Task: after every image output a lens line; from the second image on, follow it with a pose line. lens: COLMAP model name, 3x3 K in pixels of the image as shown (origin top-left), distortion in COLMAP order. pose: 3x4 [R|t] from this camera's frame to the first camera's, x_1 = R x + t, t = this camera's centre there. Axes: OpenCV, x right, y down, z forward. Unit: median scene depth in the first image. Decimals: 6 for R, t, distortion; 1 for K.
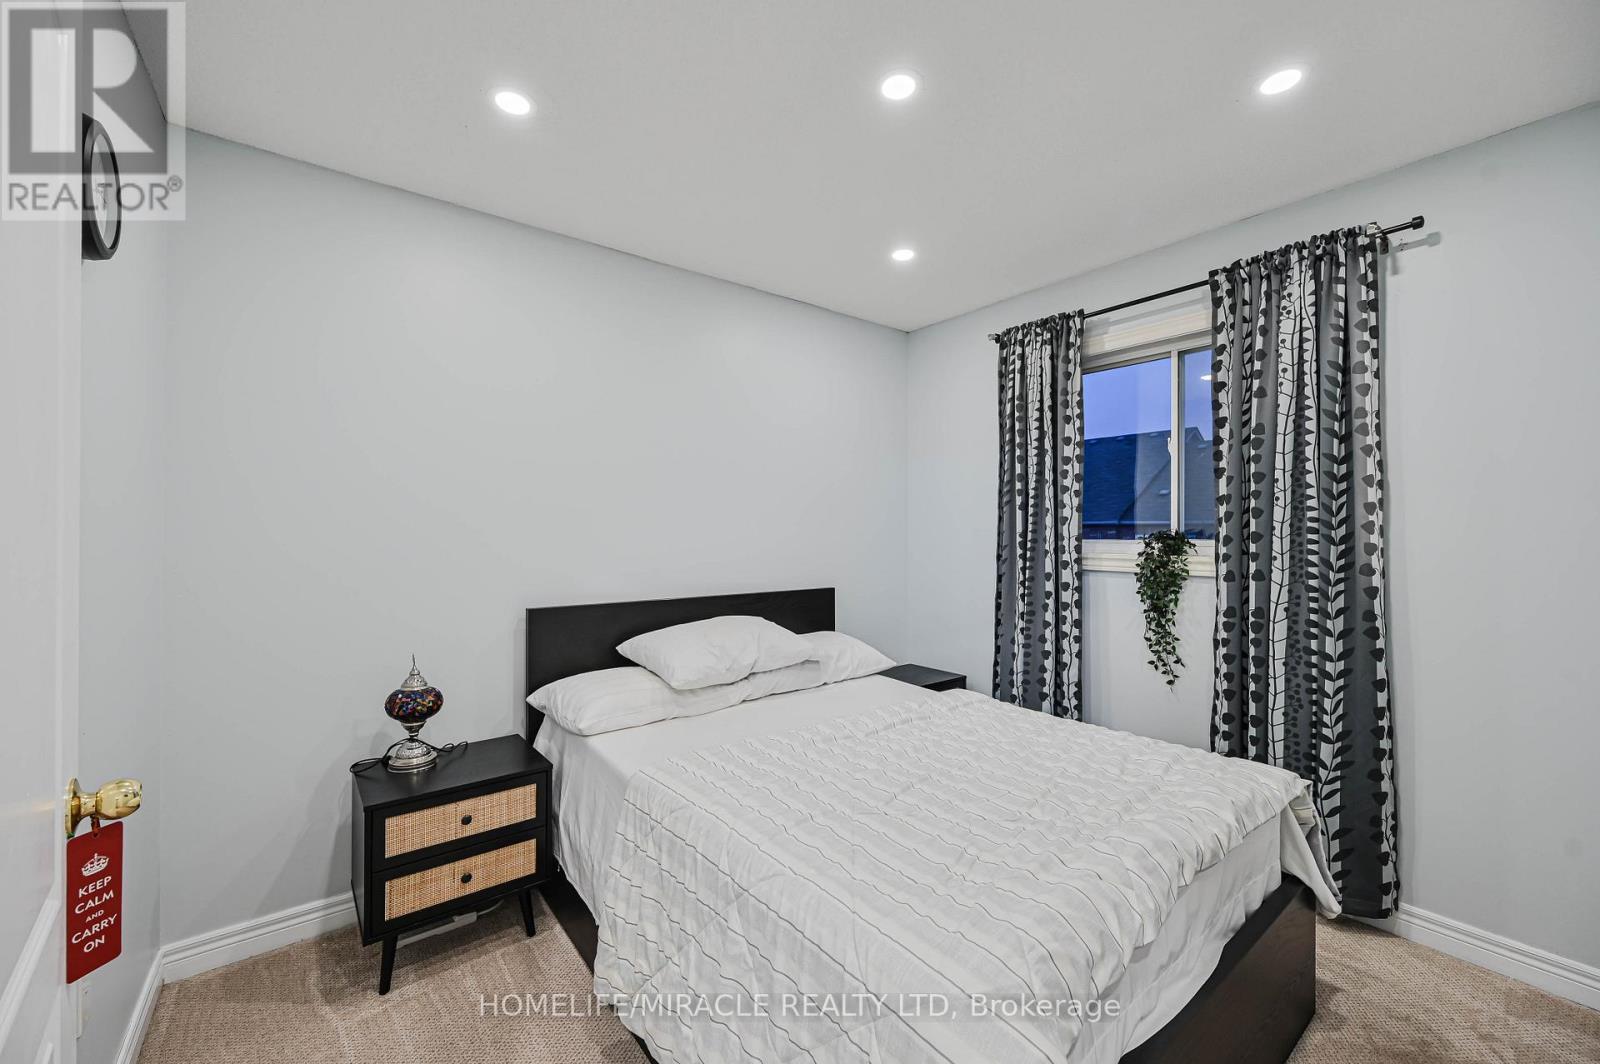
lens RADIAL K [[630.0, 0, 801.1], [0, 630.0, 528.9], [0, 0, 1]] dist [-0.000009, 0.000571]
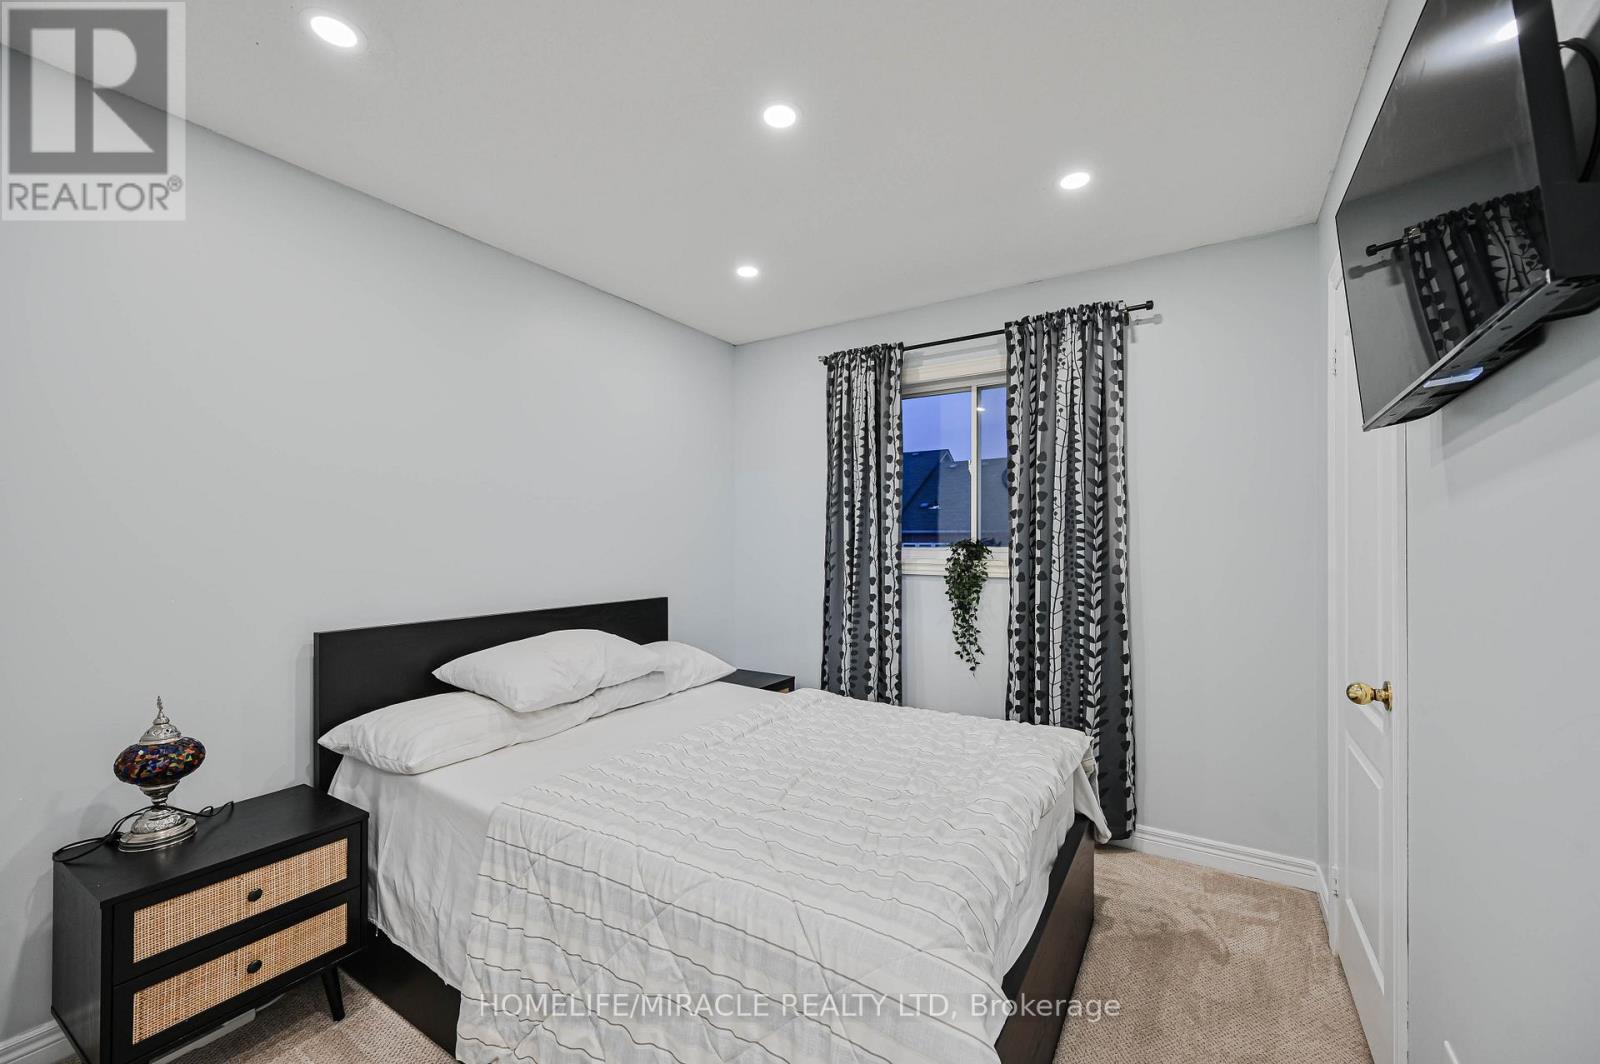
lens RADIAL K [[630.0, 0, 798.0], [0, 630.0, 537.6], [0, 0, 1]] dist [-0.000009, 0.000571]
pose [[0.944025, 0.000727, 0.329872, -0.130456], [-0.000858, 1.000000, 0.000251, -0.000578], [-0.329871, -0.000520, 0.944026, 0.000343]]
